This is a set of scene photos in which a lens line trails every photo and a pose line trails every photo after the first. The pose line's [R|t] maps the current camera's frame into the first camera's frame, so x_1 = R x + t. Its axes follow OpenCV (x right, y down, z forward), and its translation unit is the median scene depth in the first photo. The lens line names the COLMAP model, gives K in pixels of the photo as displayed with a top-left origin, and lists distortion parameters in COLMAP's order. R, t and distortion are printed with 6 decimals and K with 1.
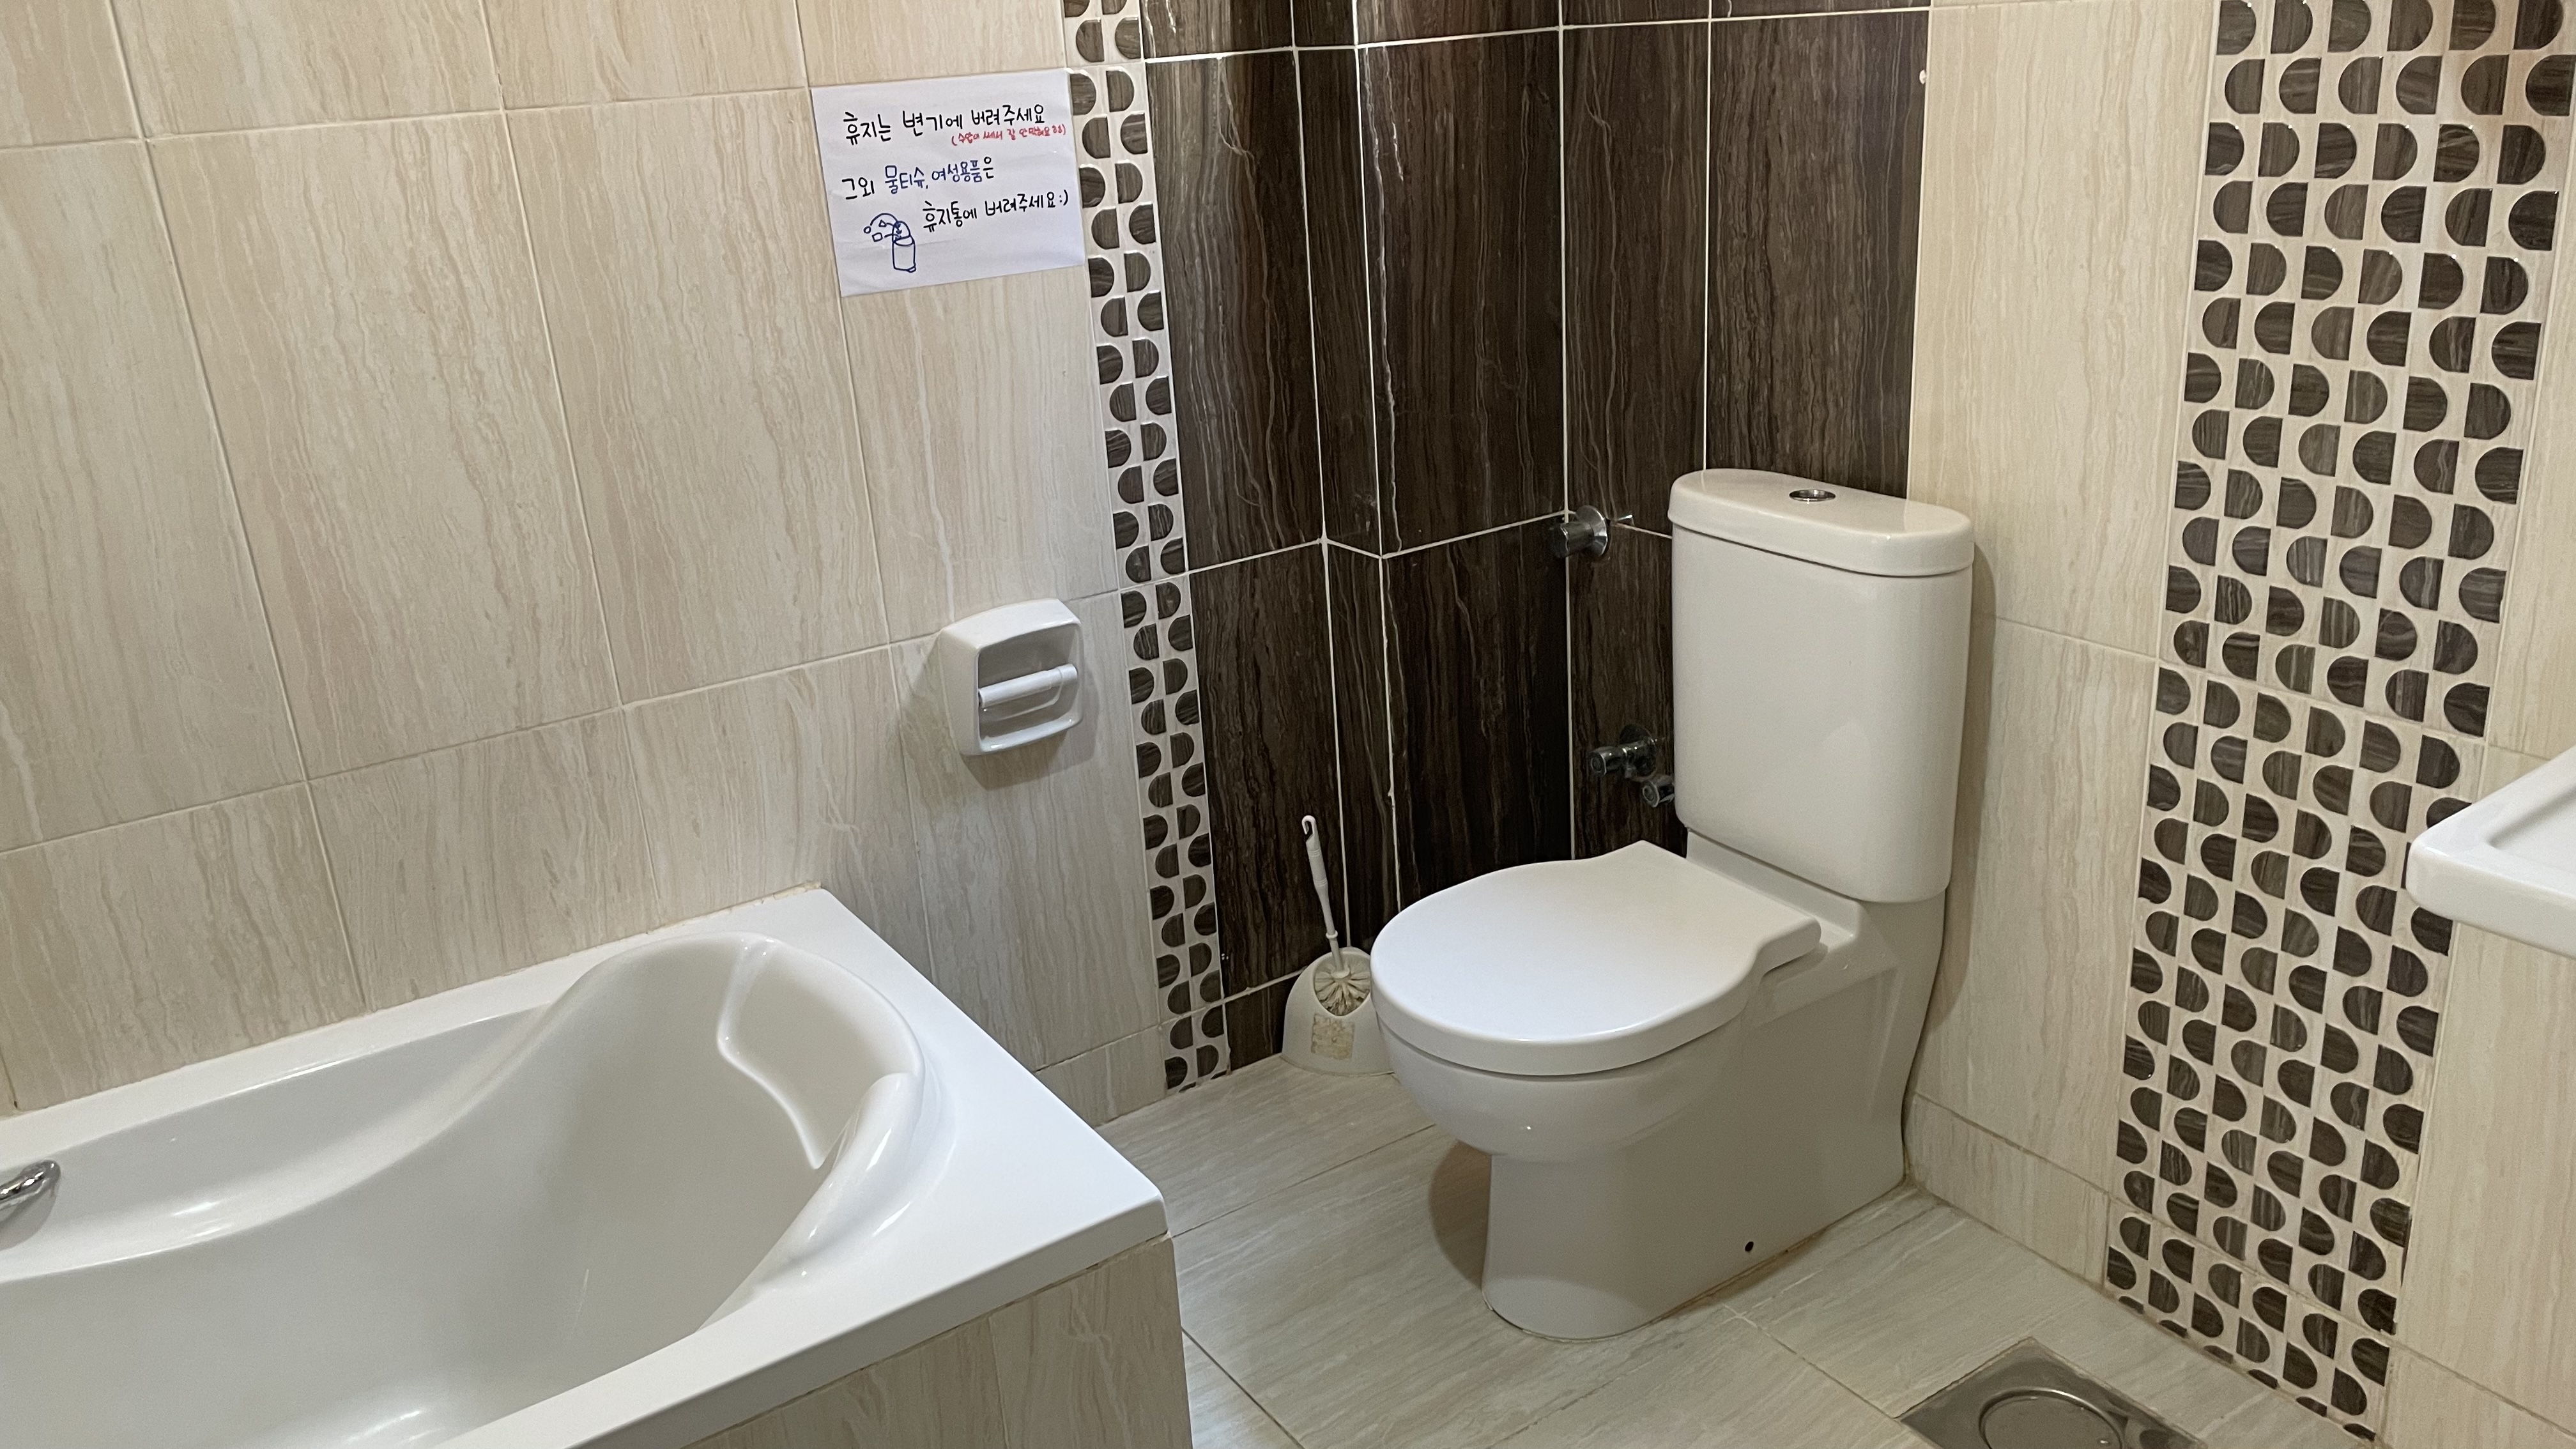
lens RADIAL K [[1894.1, 0, 1288.0], [0, 1894.1, 724.5], [0, 0, 1]] dist [0.104896, -0.112732]
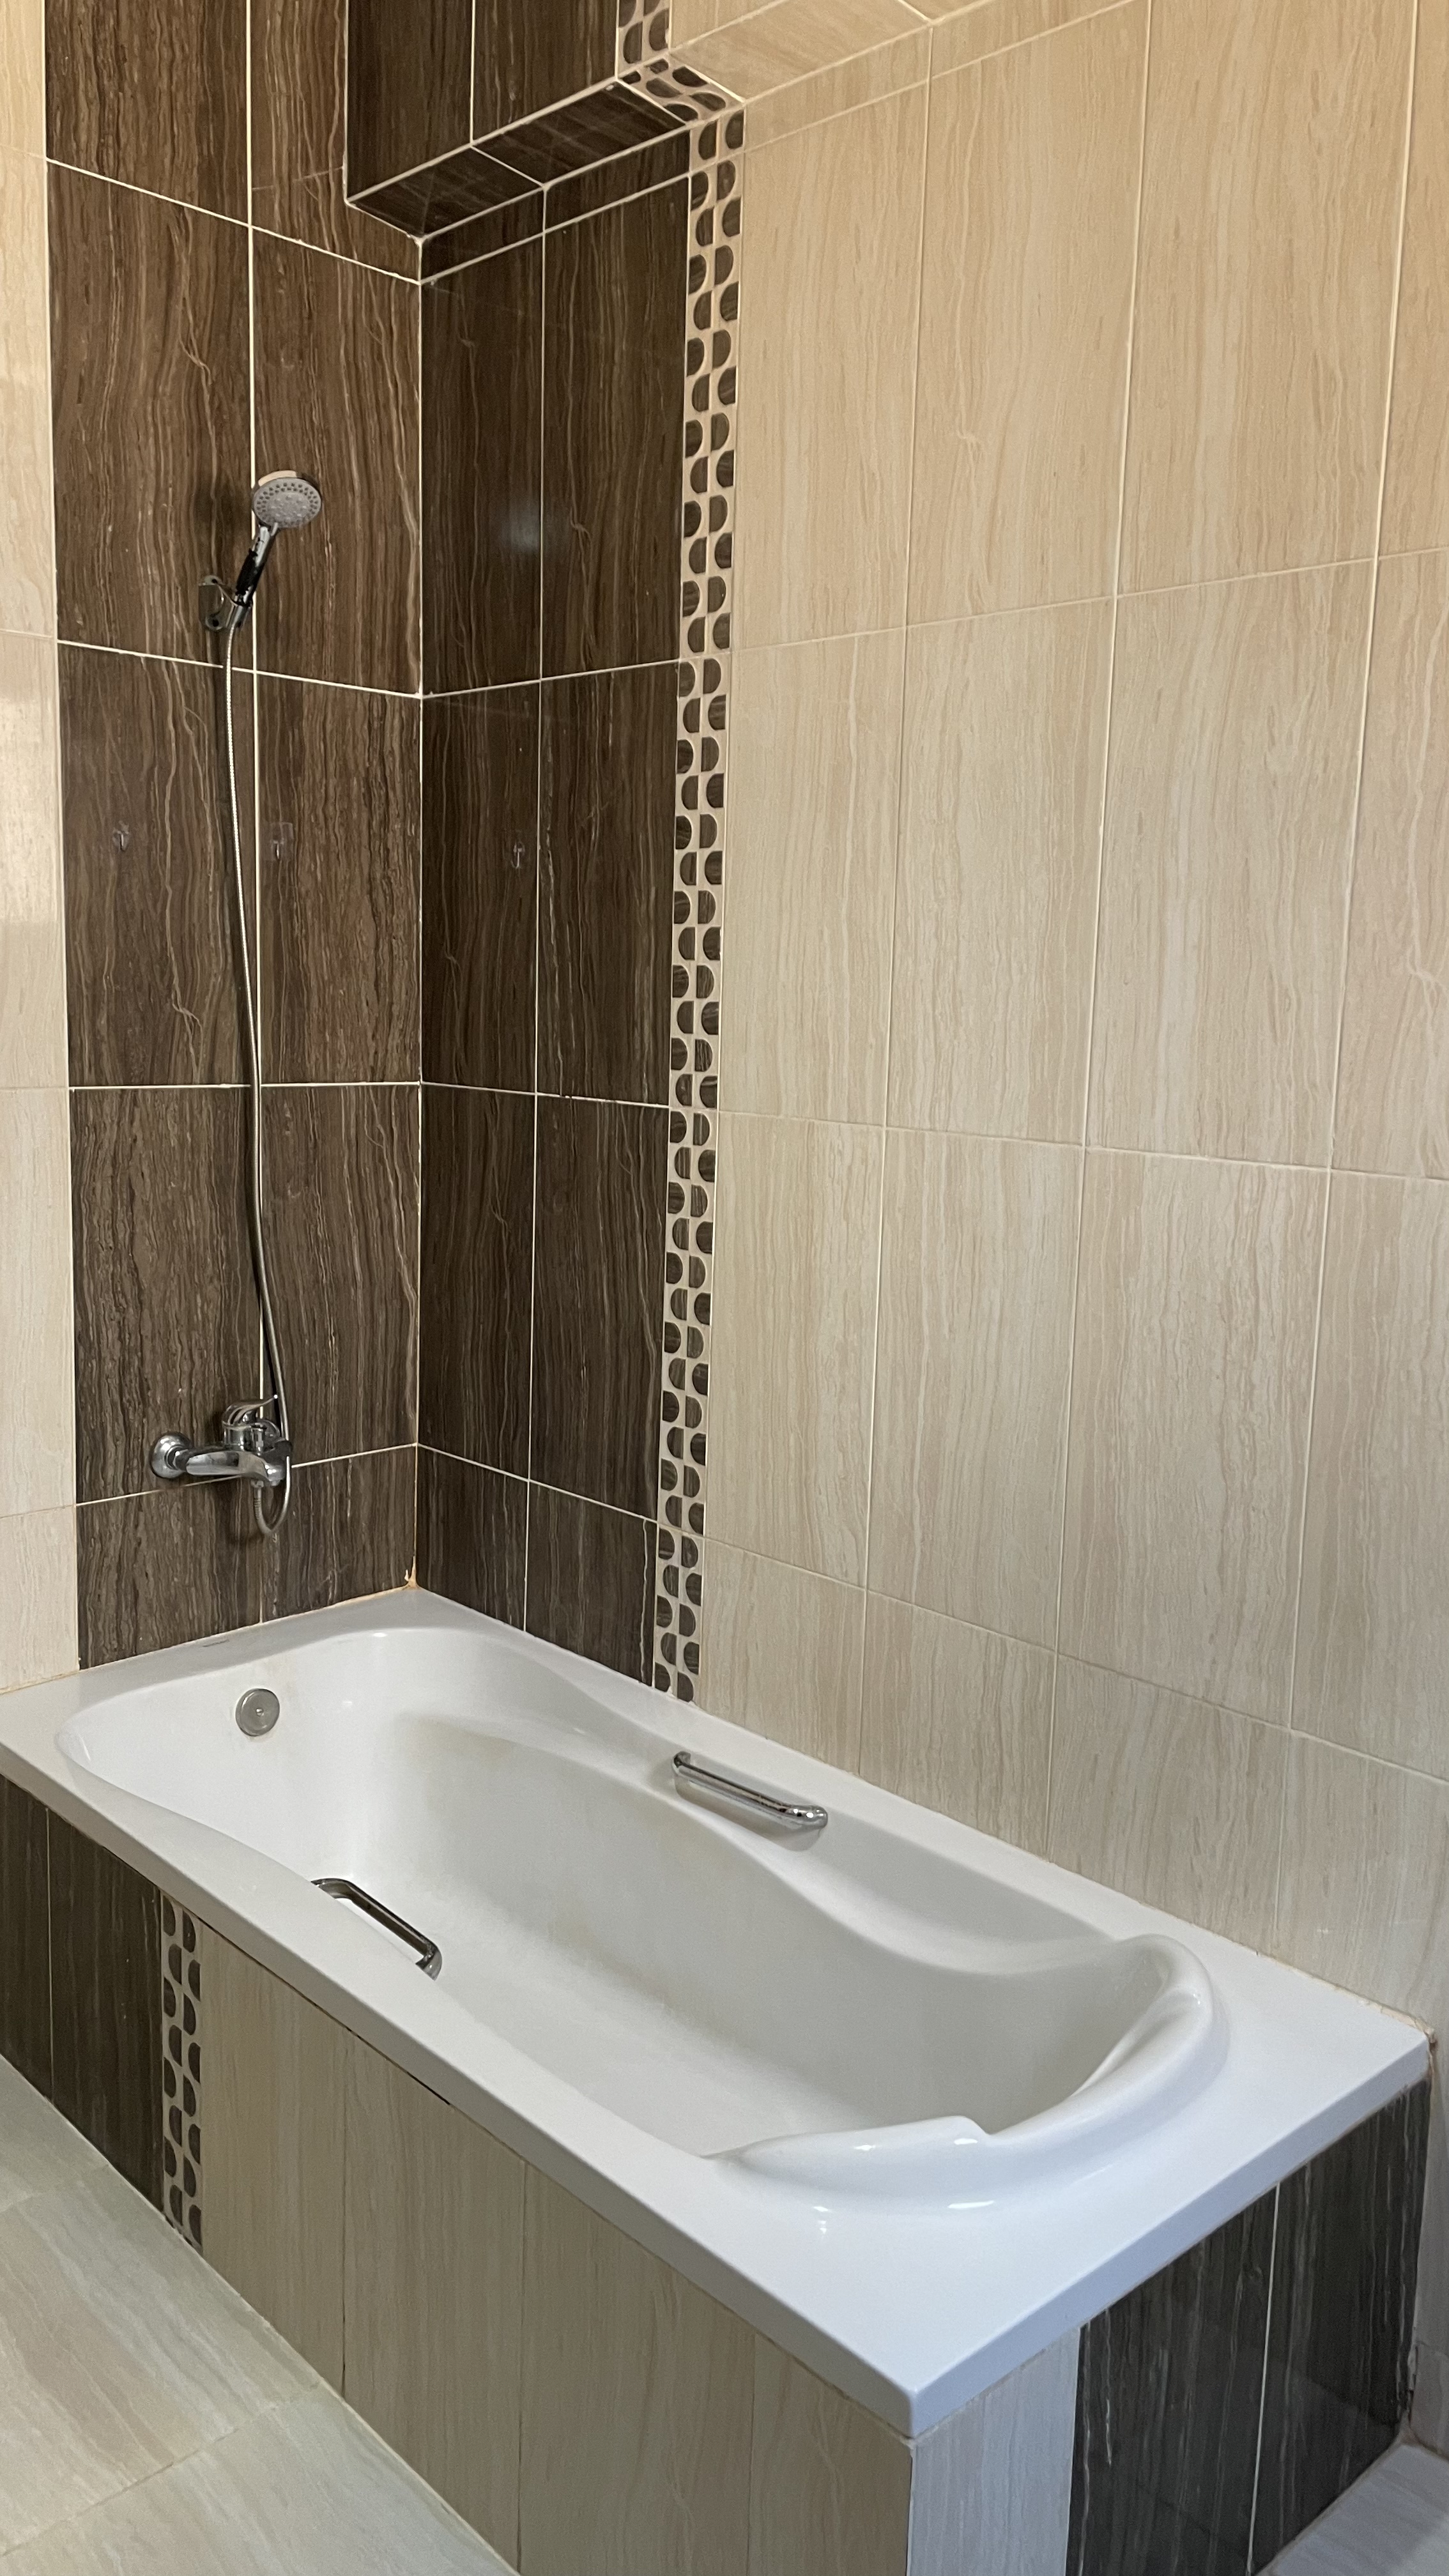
lens RADIAL K [[1963.0, 0, 724.5], [0, 1963.0, 1288.0], [0, 0, 1]] dist [0.083046, -0.137439]
pose [[0.166331, 0.222965, -0.960531, 0.553467], [-0.383207, 0.912150, 0.145377, -0.260530], [0.908563, 0.343902, 0.237161, 0.410031]]
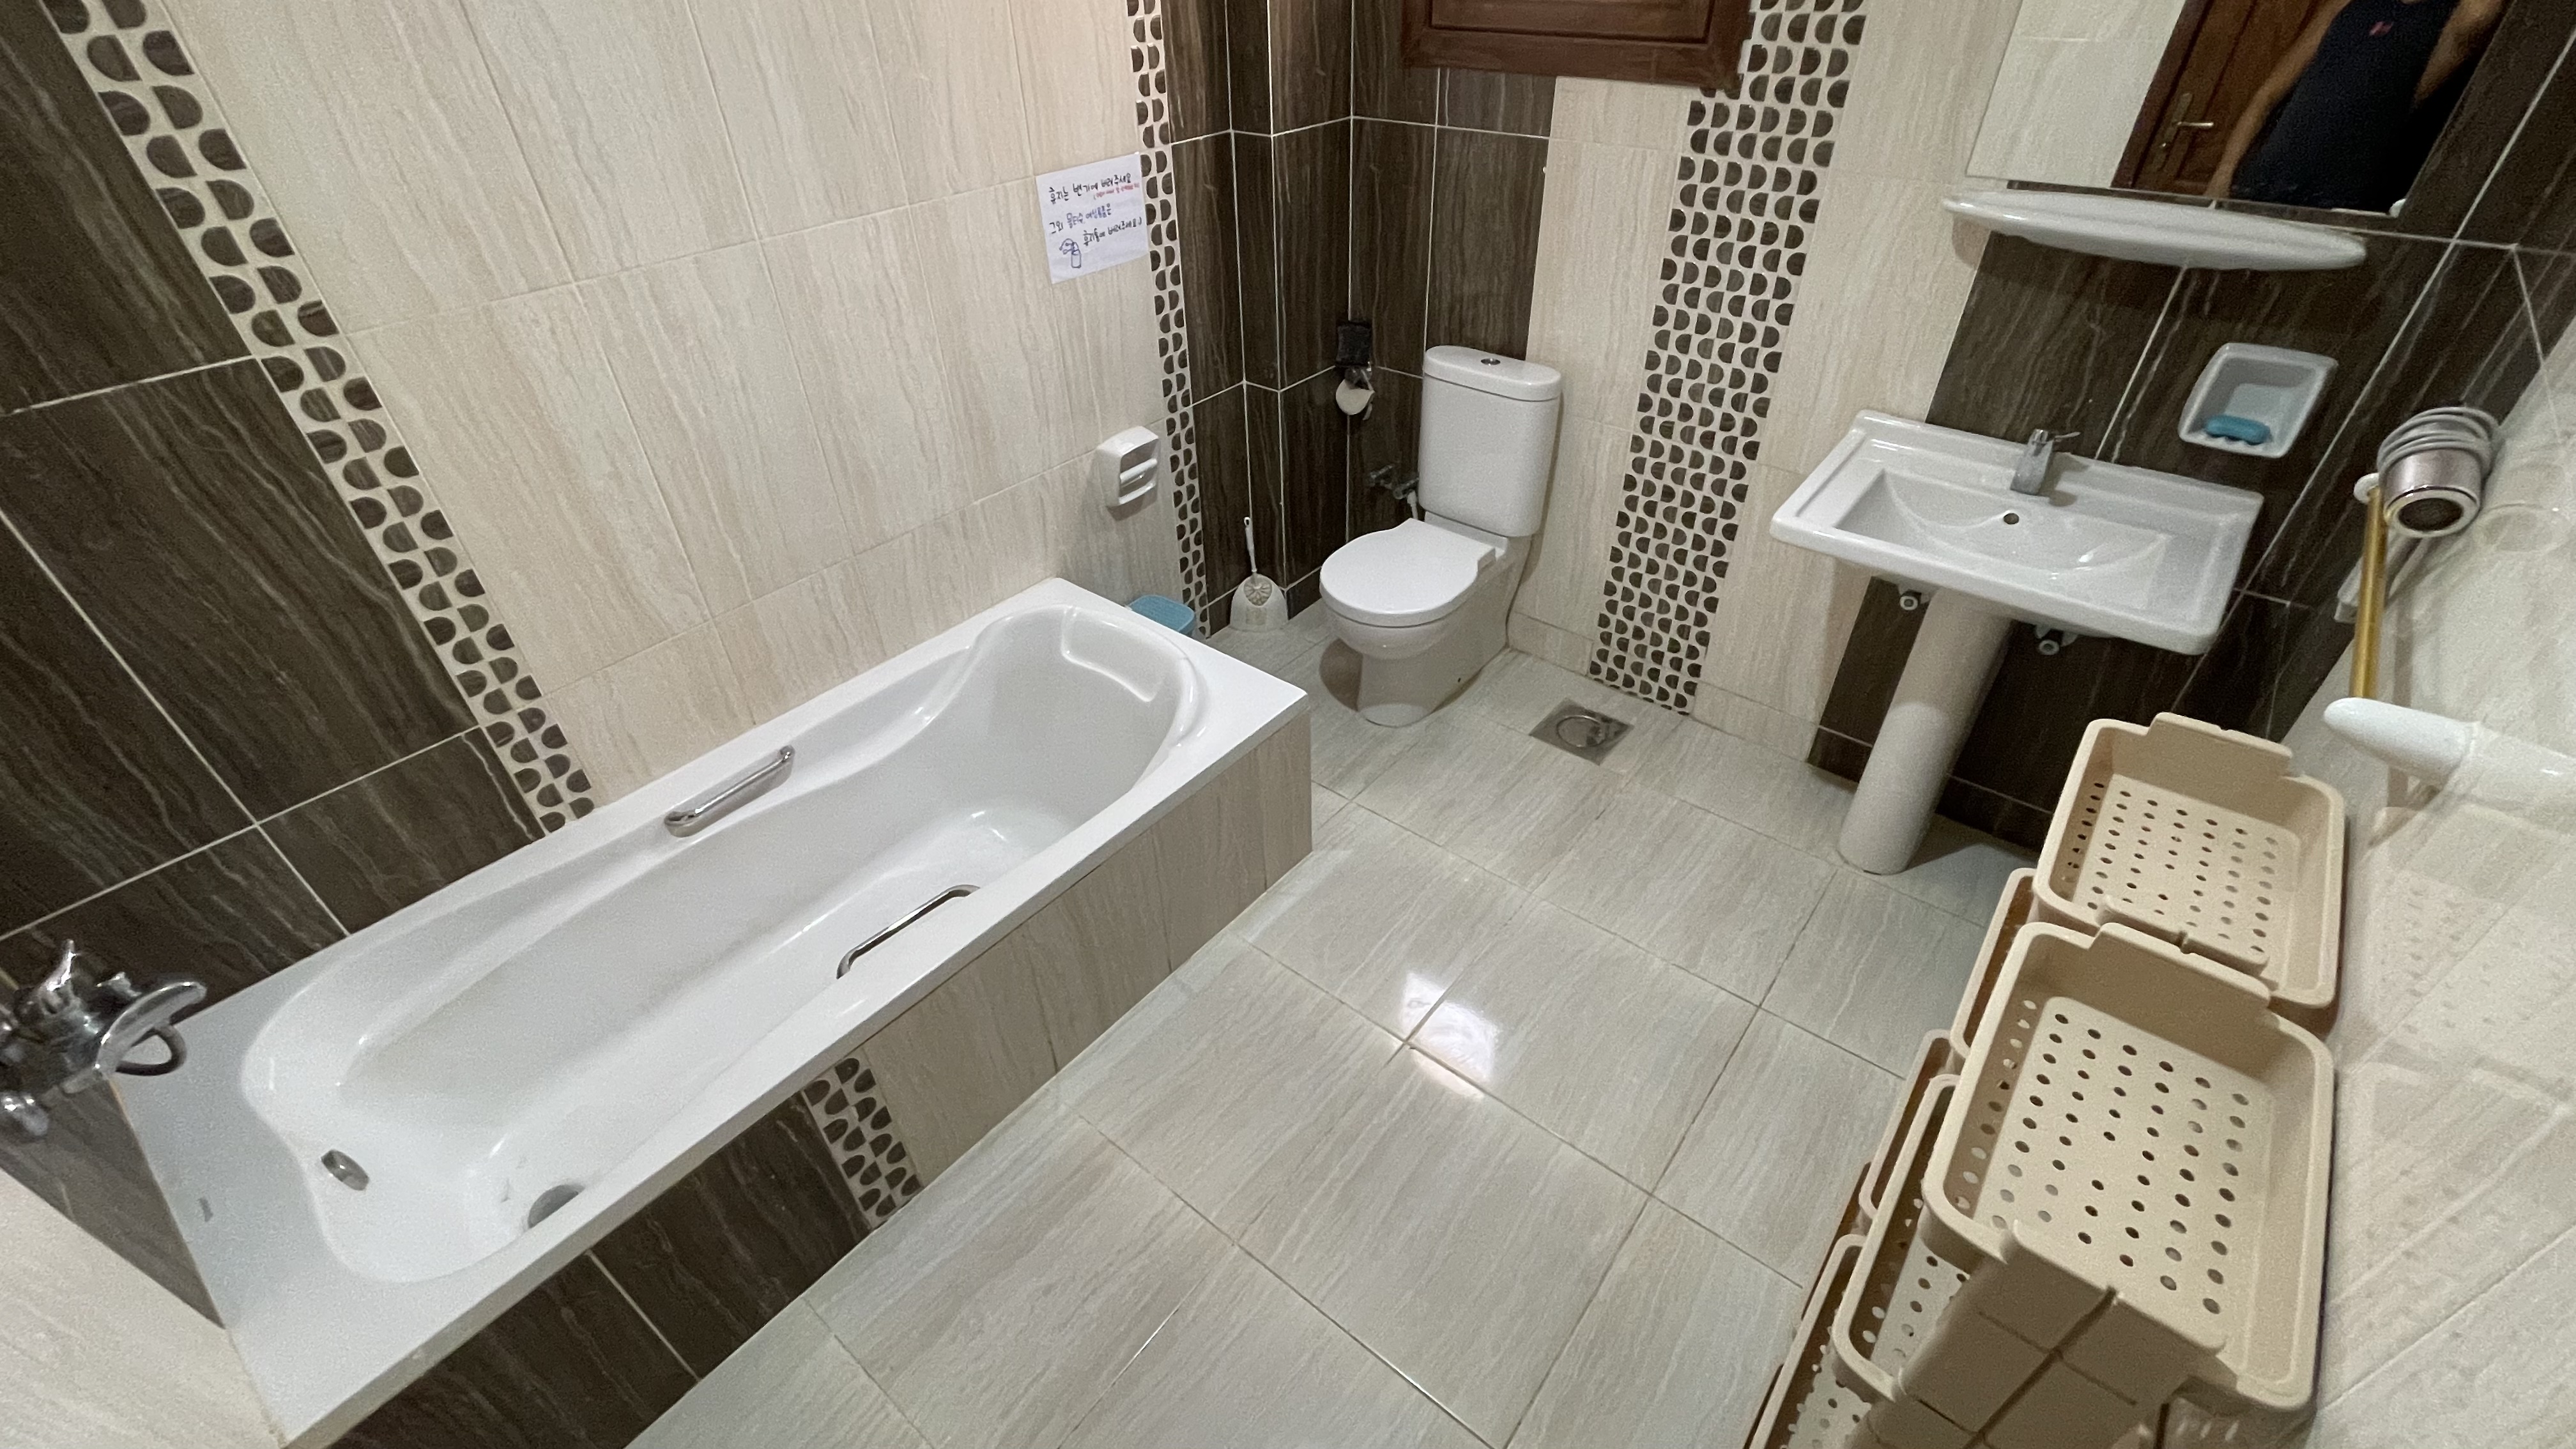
lens RADIAL K [[1047.0, 0, 1288.0], [0, 1047.0, 724.5], [0, 0, 1]] dist [-0.006111, 0.004119]
pose [[0.955414, -0.145737, 0.256796, -0.350733], [0.065197, 0.952362, 0.297918, -0.096636], [-0.287981, -0.267893, 0.919402, -0.204769]]
